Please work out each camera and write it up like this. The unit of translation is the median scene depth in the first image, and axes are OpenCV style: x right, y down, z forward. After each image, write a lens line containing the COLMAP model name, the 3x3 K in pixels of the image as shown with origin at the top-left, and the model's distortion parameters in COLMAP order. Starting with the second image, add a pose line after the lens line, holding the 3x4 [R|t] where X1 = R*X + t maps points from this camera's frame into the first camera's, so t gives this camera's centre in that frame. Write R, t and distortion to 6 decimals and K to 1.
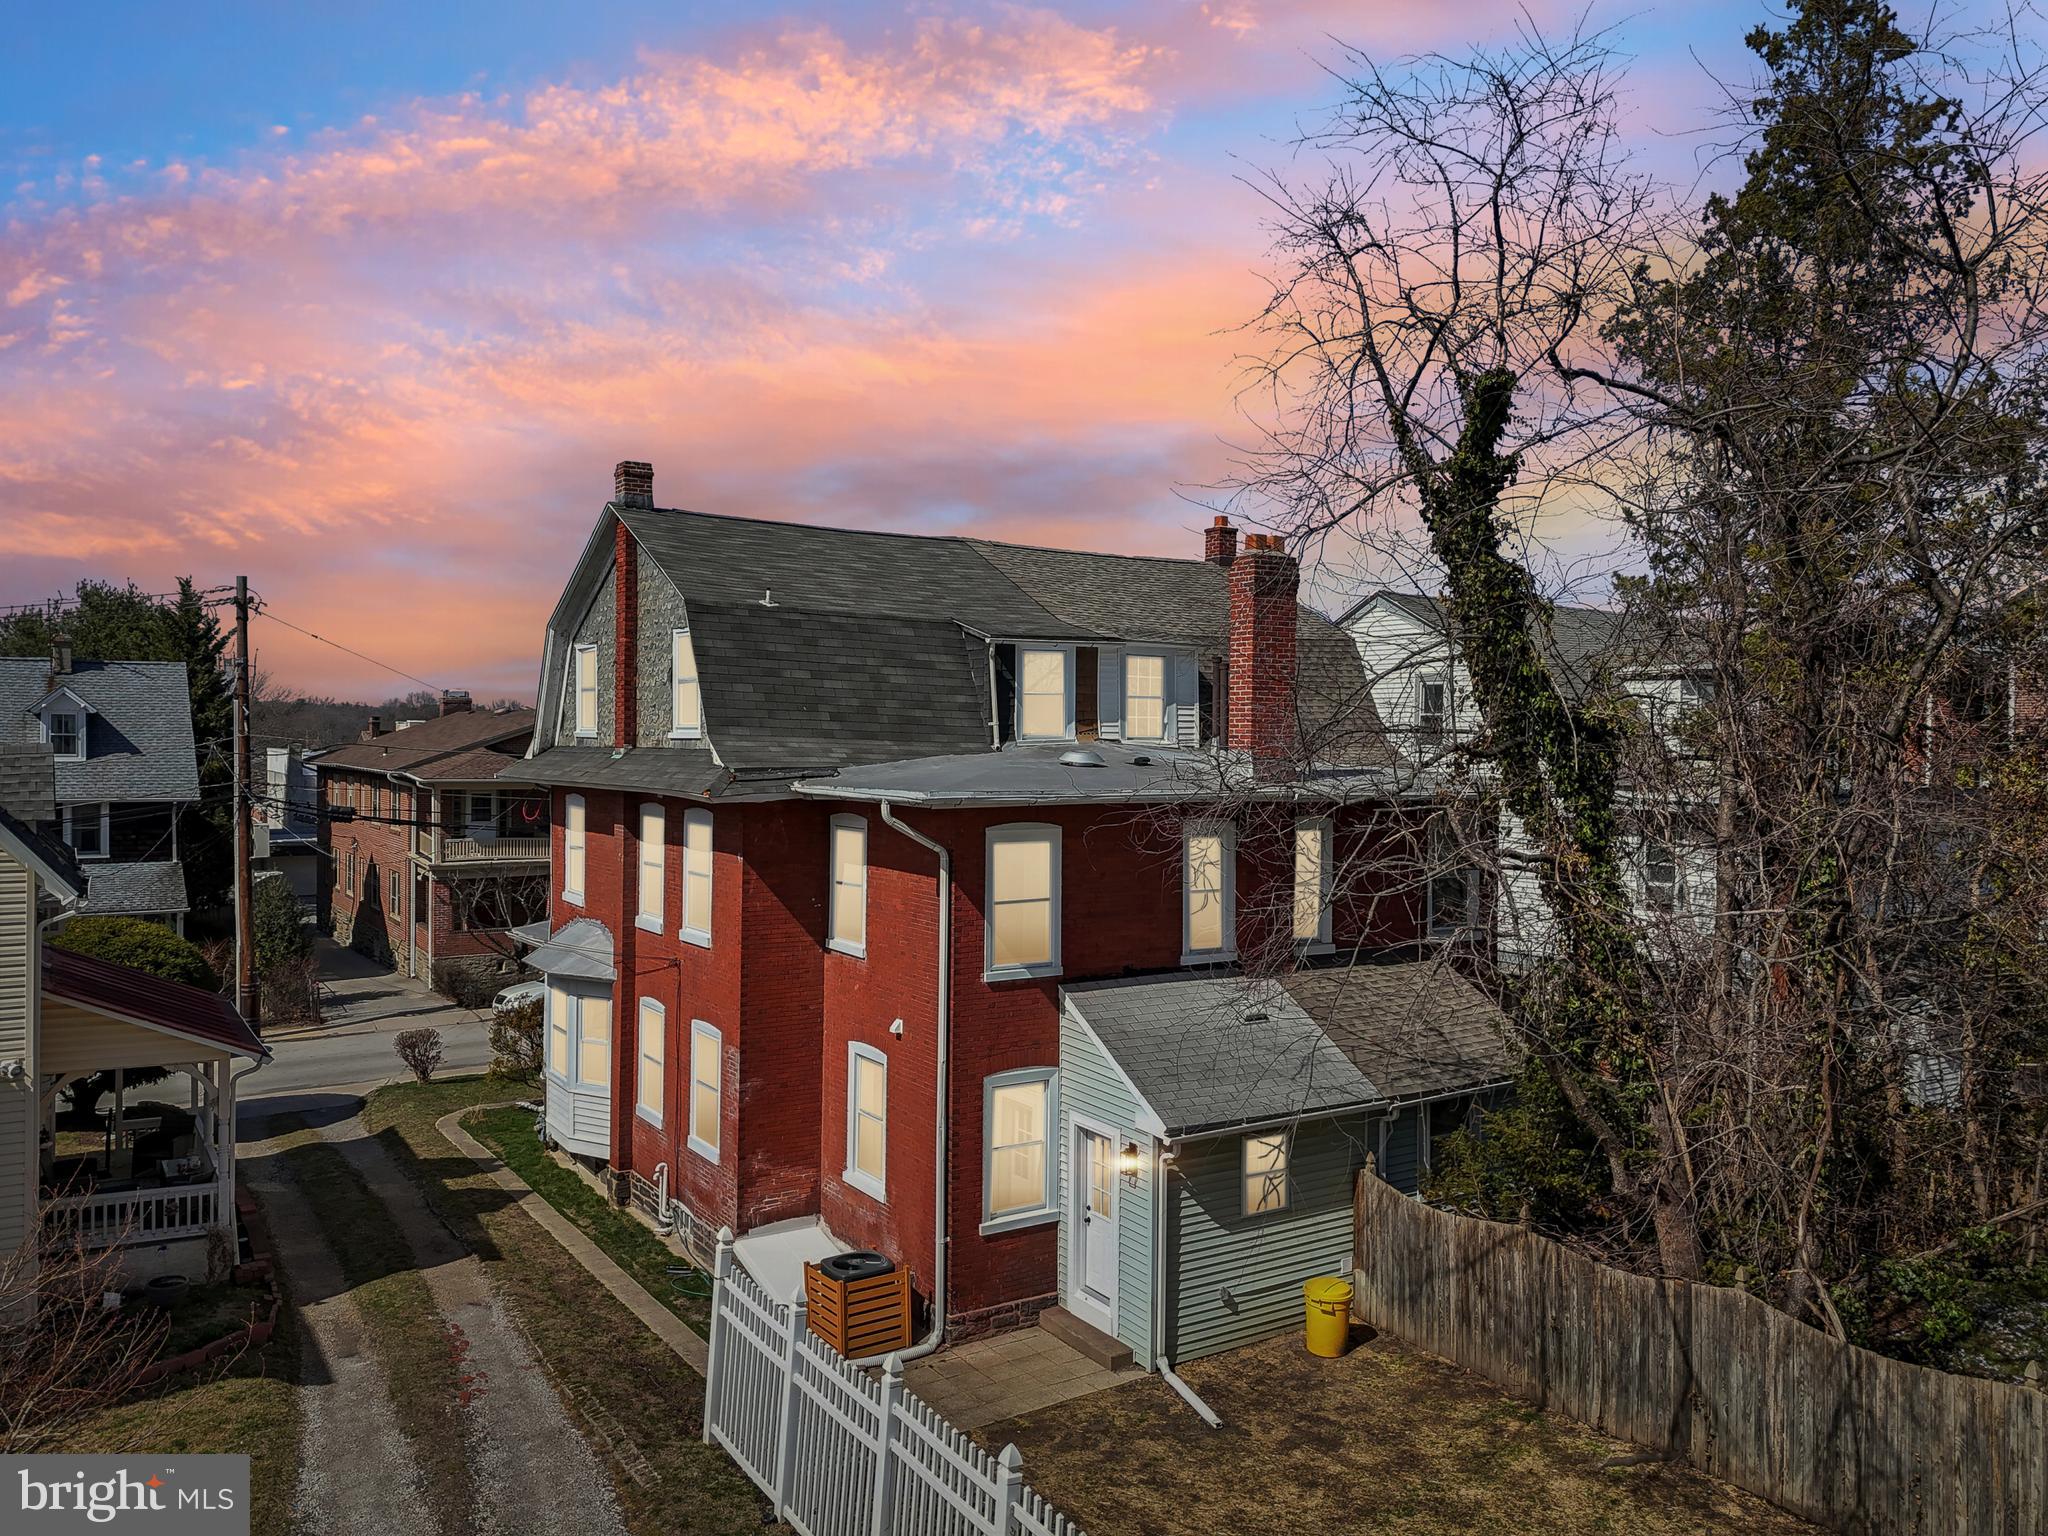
lens RADIAL K [[1542.1, 0, 957.9], [0, 1542.1, 687.5], [0, 0, 1]] dist [0.081536, -0.065907]
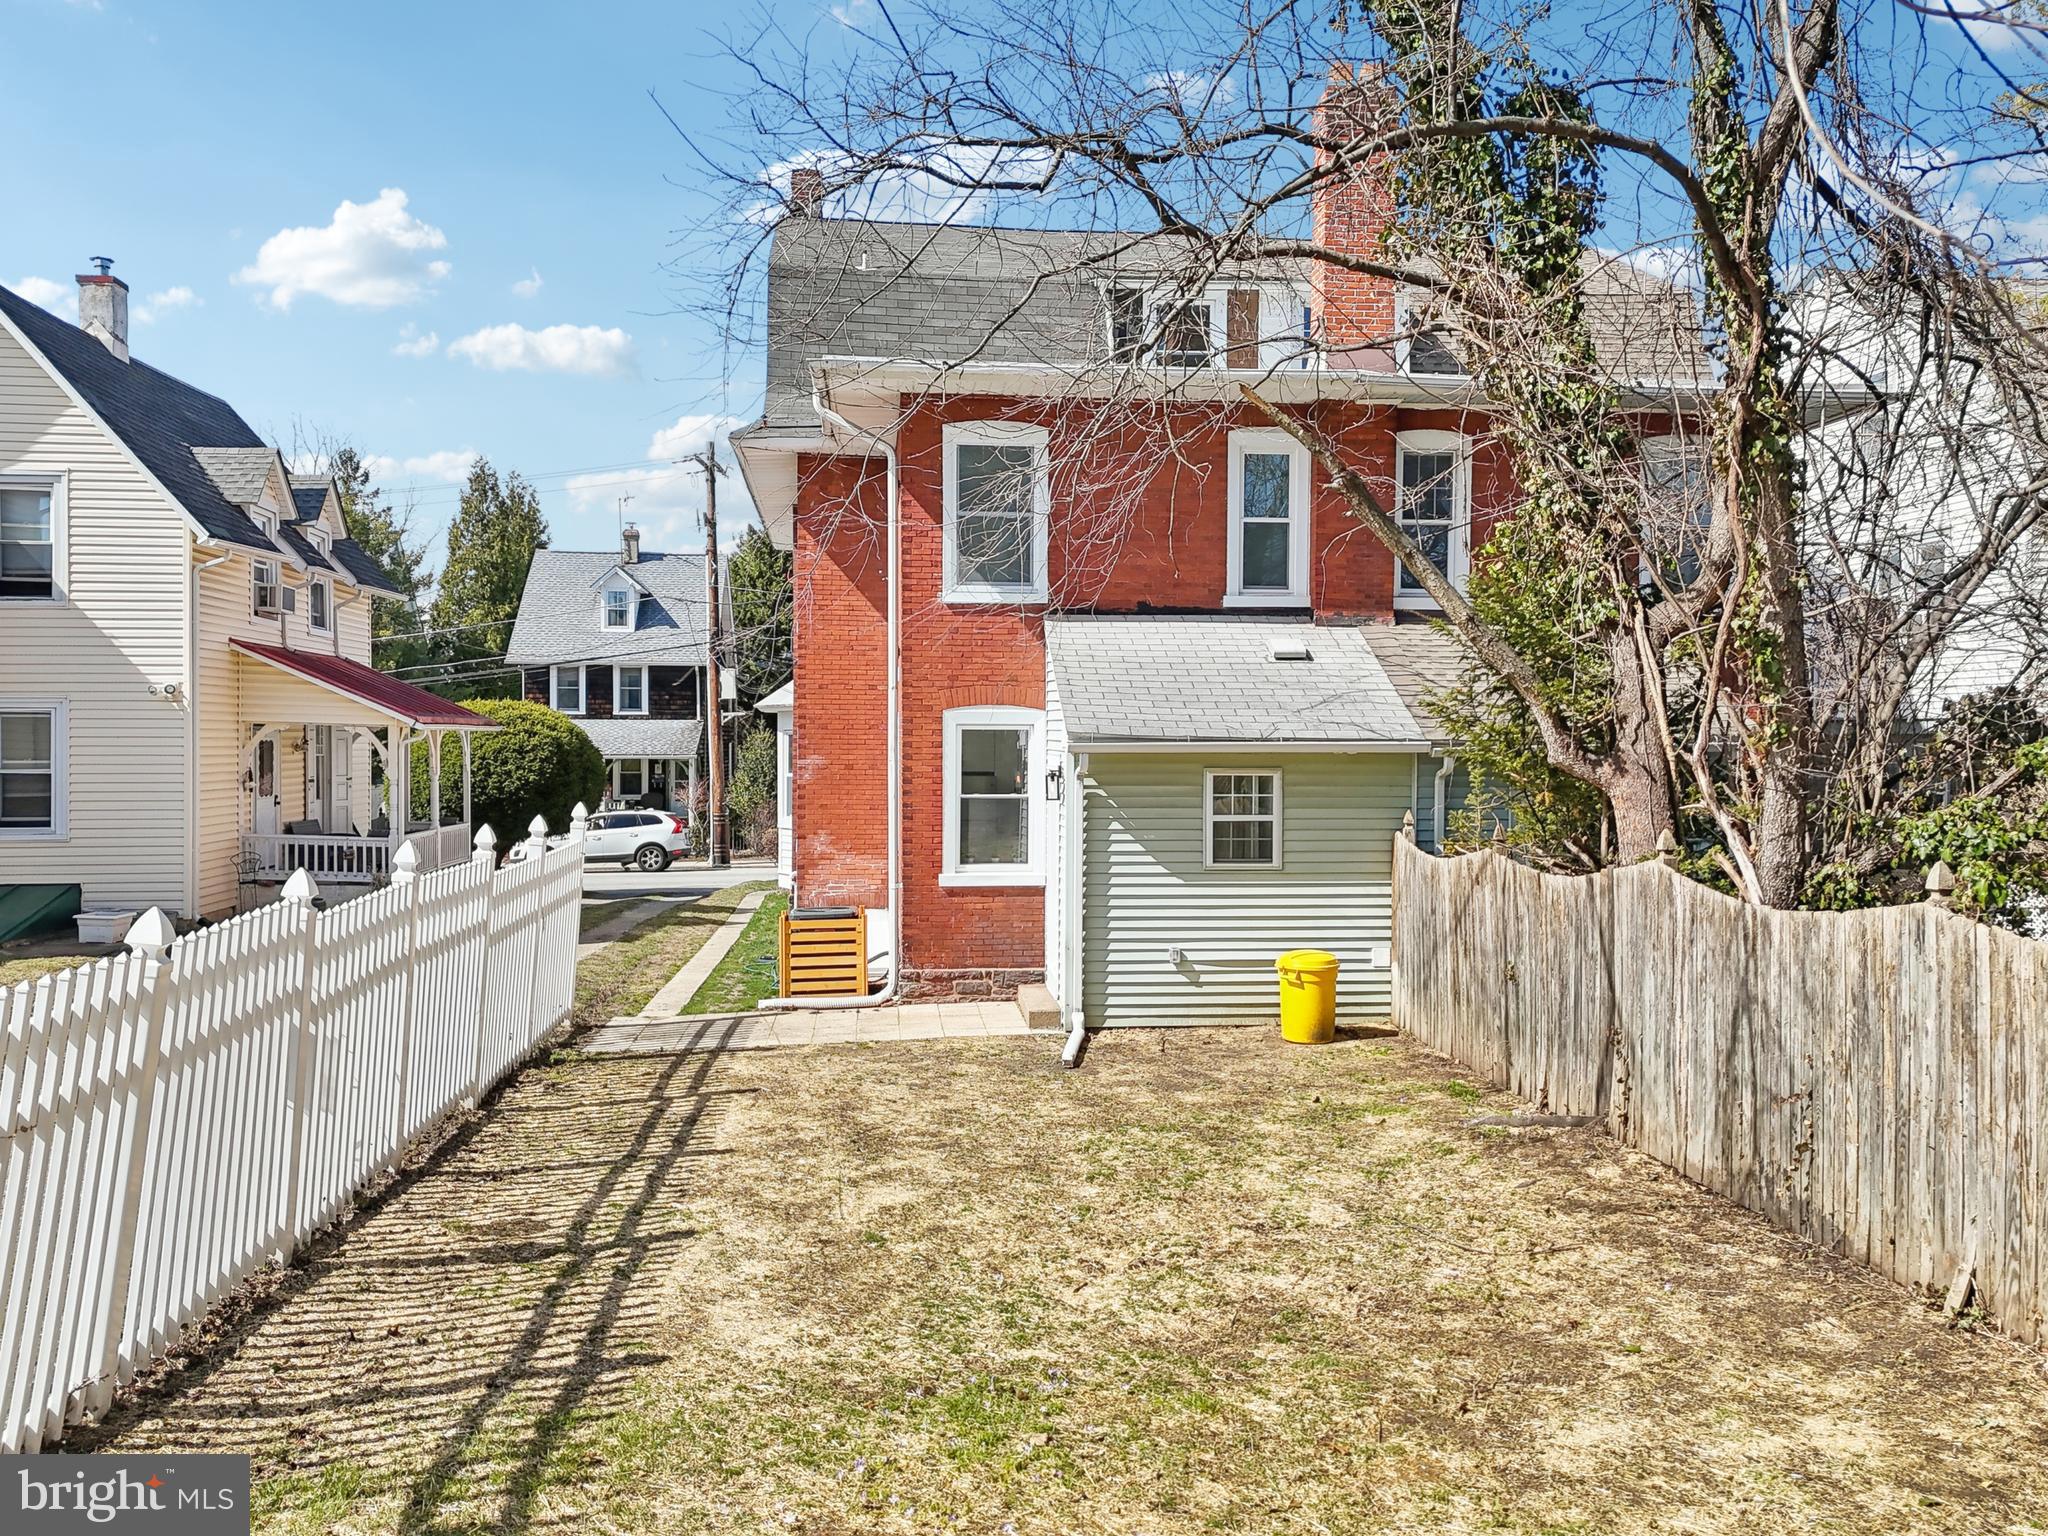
lens RADIAL K [[1542.1, 0, 1025.0], [0, 1542.1, 766.2], [0, 0, 1]] dist [0.081536, -0.065907]
pose [[0.893359, 0.003073, -0.449333, 0.534564], [0.006832, 0.999768, 0.020420, 0.315813], [0.449292, -0.021312, 0.893131, 0.288767]]
